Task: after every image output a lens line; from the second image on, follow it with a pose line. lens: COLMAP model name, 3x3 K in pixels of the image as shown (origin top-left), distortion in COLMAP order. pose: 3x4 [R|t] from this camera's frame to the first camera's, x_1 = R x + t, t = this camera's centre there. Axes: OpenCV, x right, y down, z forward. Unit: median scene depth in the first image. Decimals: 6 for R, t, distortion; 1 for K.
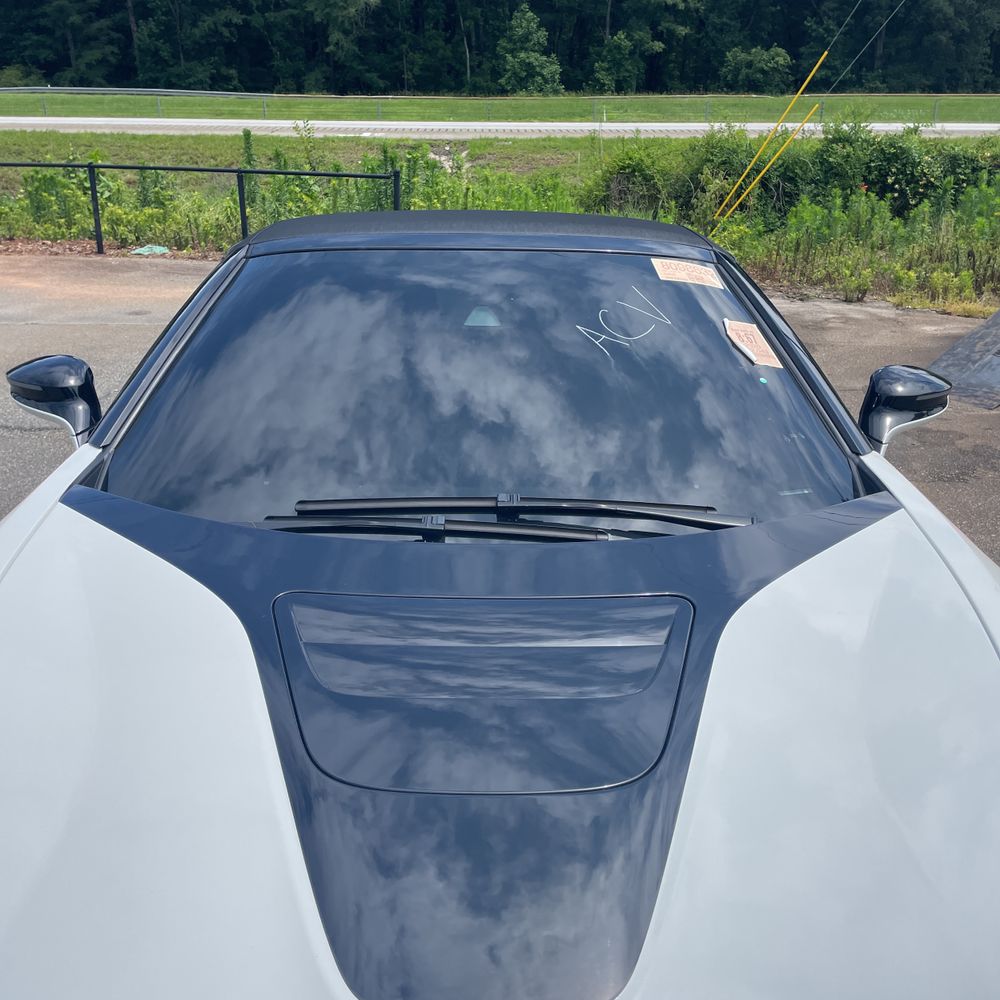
lens RADIAL K [[1005.9, 0, 491.0], [0, 1005.9, 487.6], [0, 0, 1]] dist [0.087658, -0.118018]
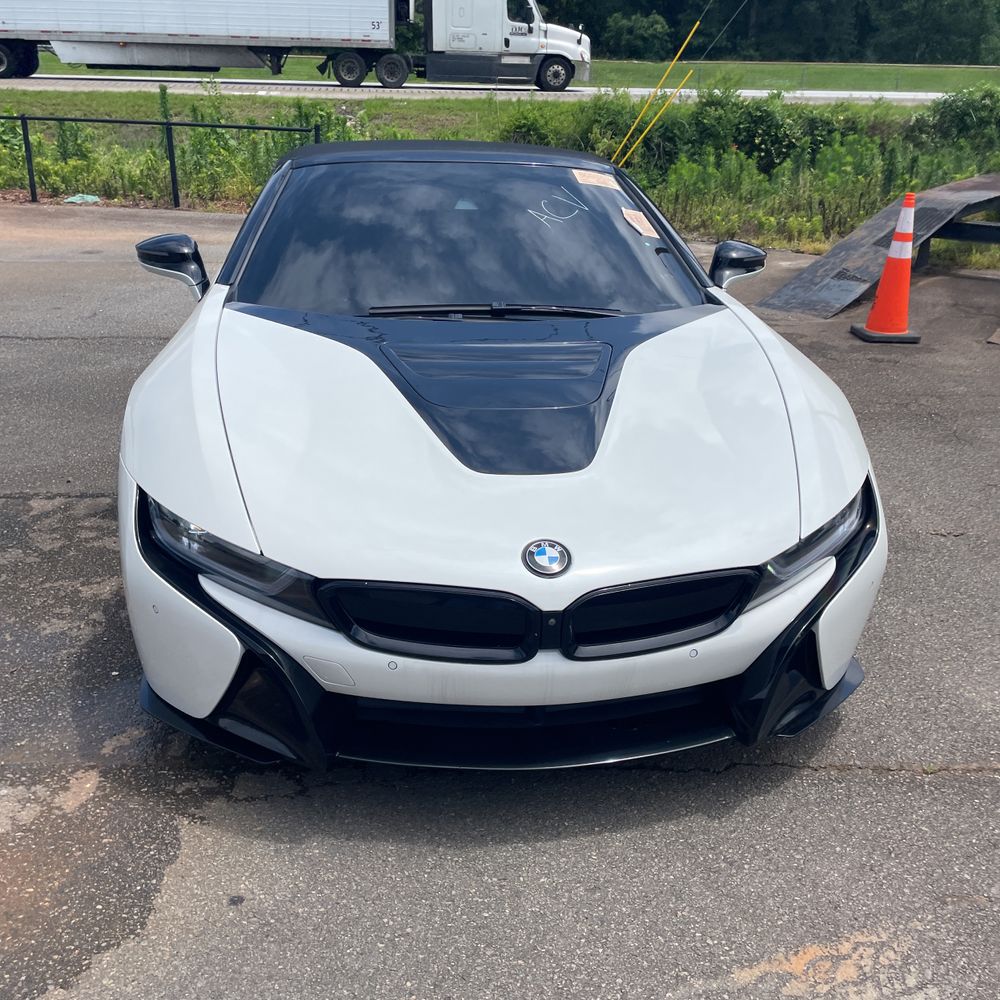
lens RADIAL K [[1013.5, 0, 504.1], [0, 1013.5, 496.4], [0, 0, 1]] dist [0.104086, -0.154729]
pose [[0.992778, -0.033777, 0.115114, -0.027356], [0.029694, 0.998874, 0.037004, 0.040850], [-0.116234, -0.033319, 0.992663, -0.103701]]
